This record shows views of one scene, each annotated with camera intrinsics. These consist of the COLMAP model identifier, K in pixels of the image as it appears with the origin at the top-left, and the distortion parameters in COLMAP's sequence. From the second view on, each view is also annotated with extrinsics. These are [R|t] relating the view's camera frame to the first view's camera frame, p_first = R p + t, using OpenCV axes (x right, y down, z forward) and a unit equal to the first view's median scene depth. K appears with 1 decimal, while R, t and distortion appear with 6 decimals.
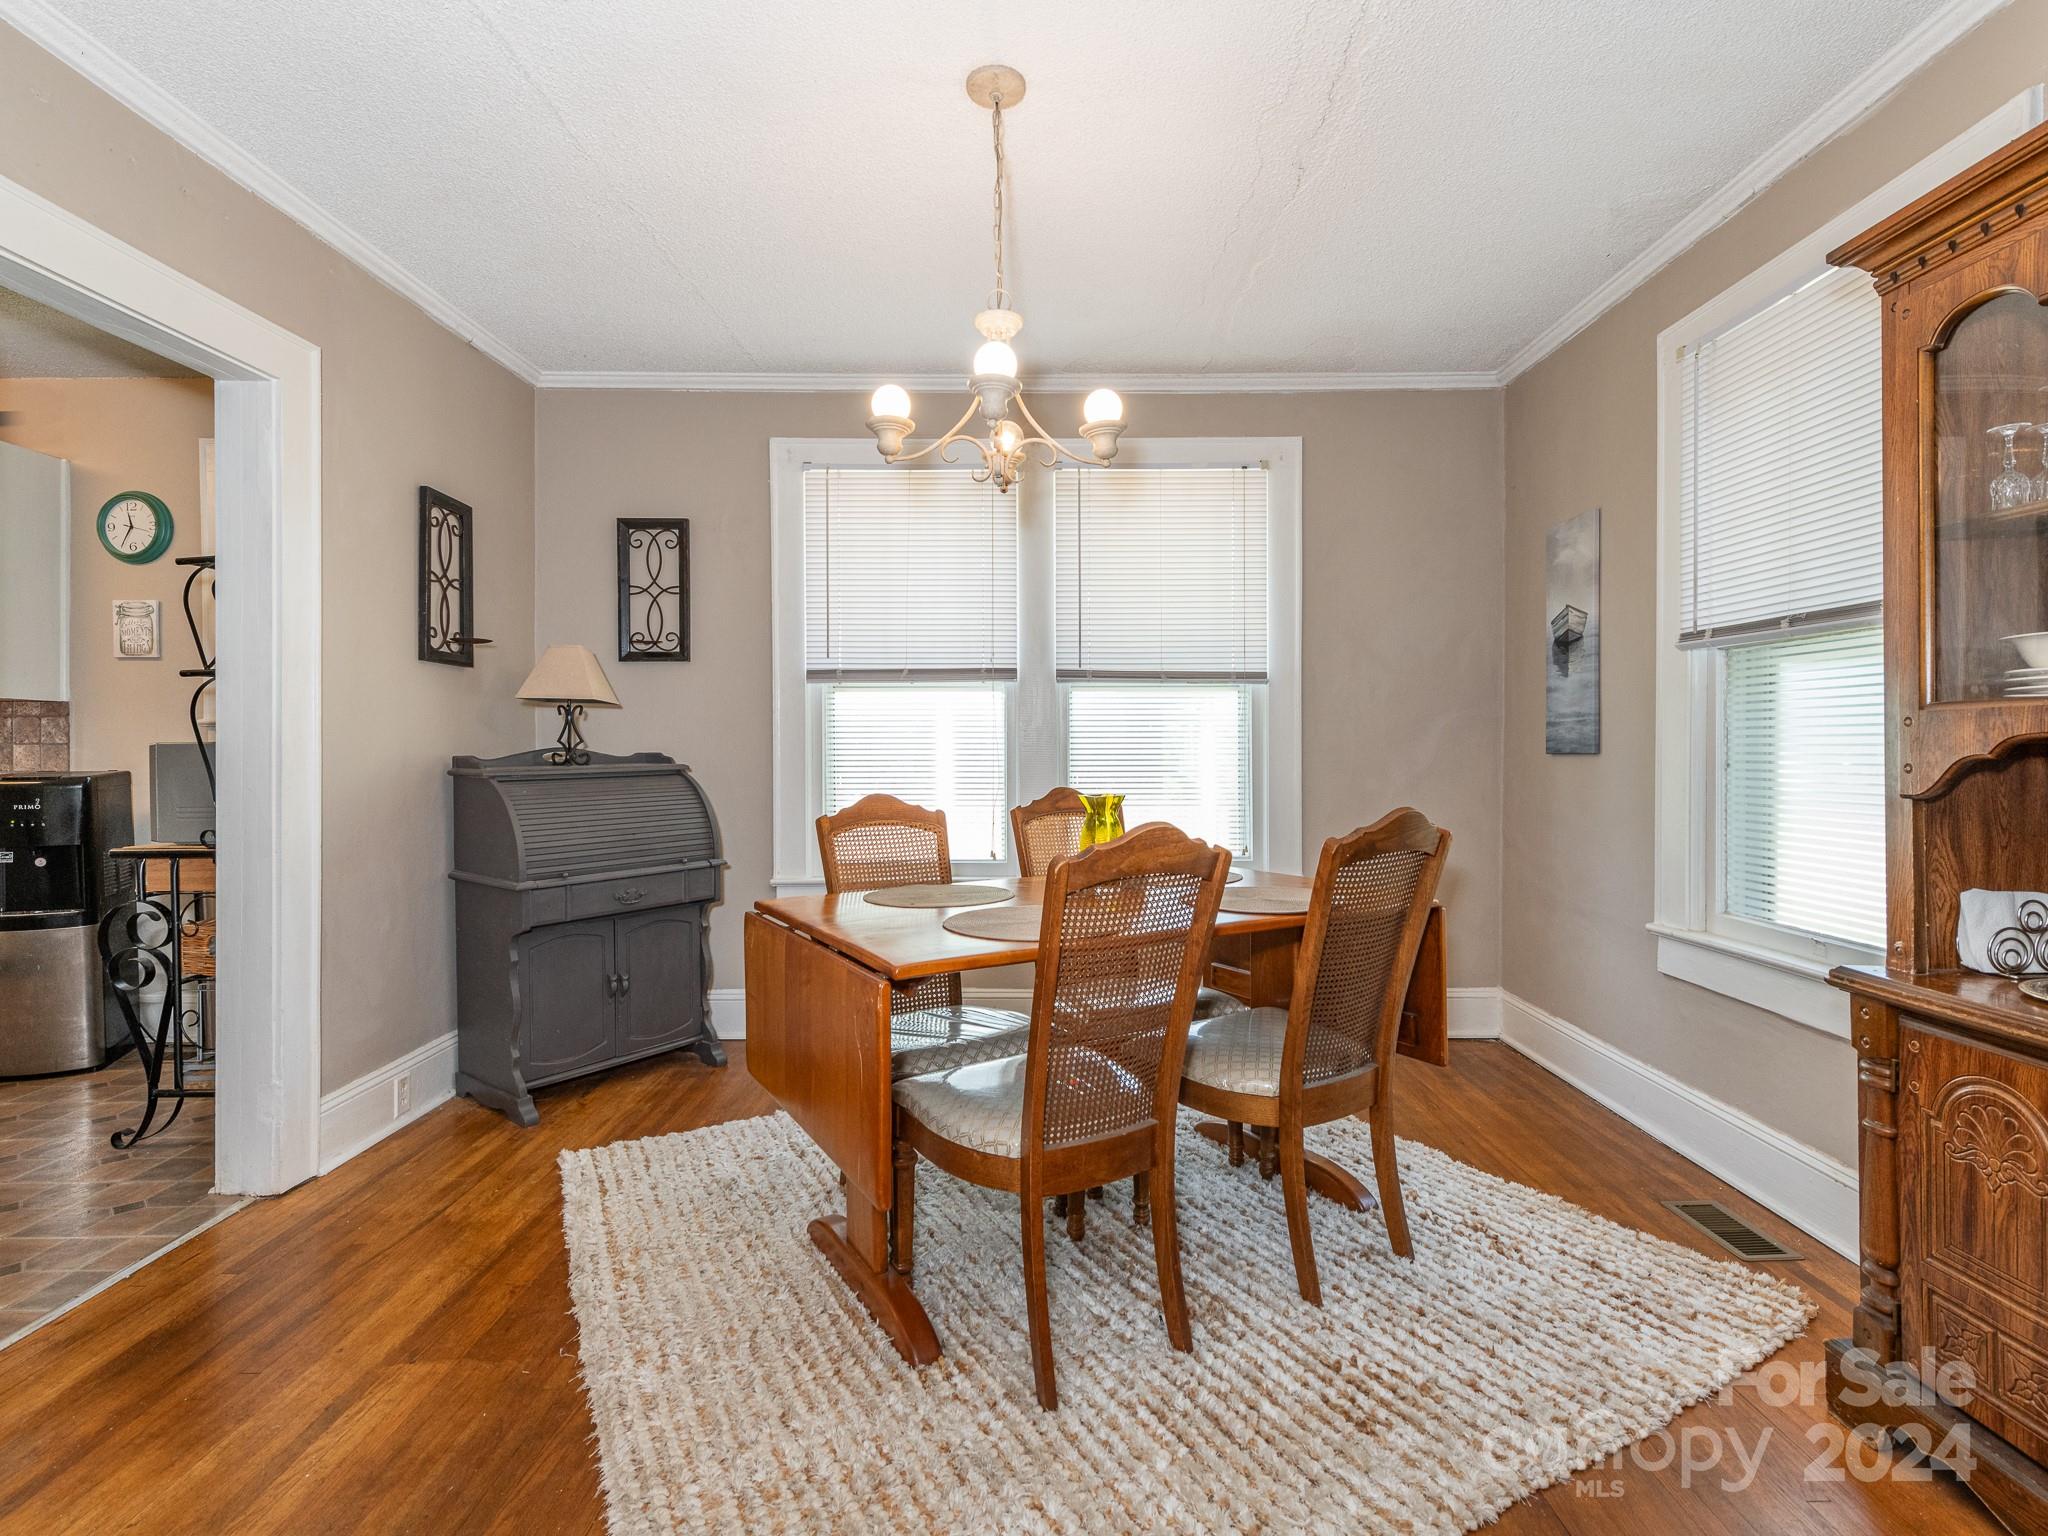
lens RADIAL K [[1066.9, 0, 992.7], [0, 1066.9, 748.7], [0, 0, 1]] dist [0.013077, -0.006476]
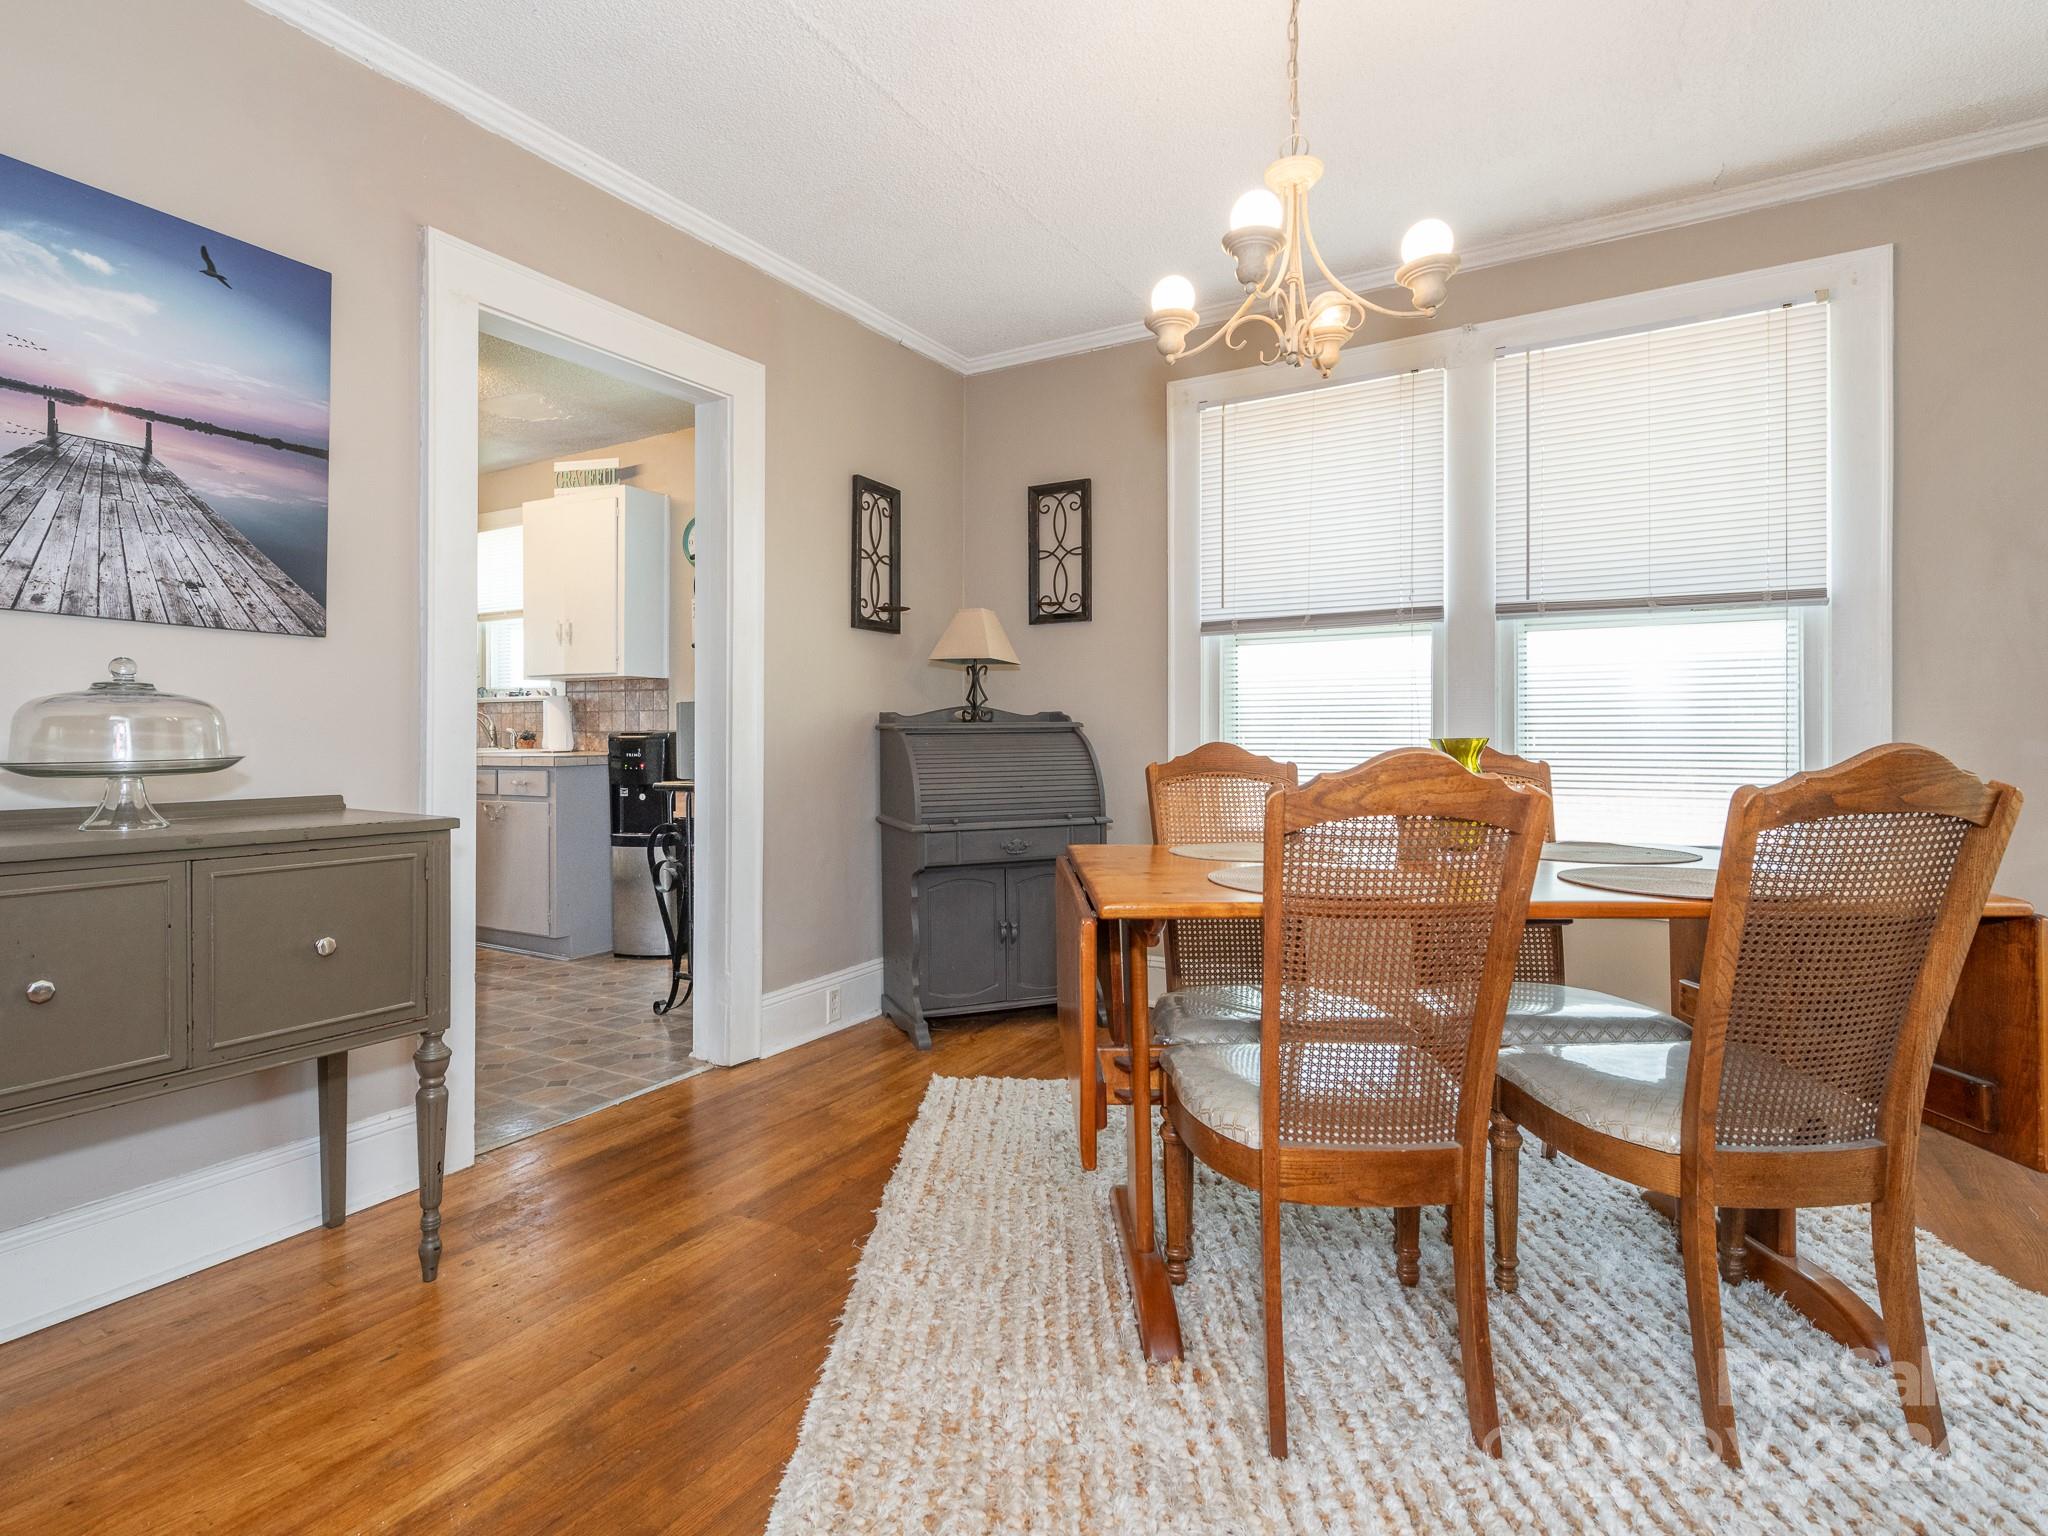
lens RADIAL K [[1066.9, 0, 969.8], [0, 1066.9, 753.2], [0, 0, 1]] dist [0.013077, -0.006476]
pose [[0.841737, 0.009909, -0.539796, 0.220108], [-0.008828, 0.999950, 0.004590, 0.052678], [0.539815, 0.000902, 0.841783, 0.128175]]
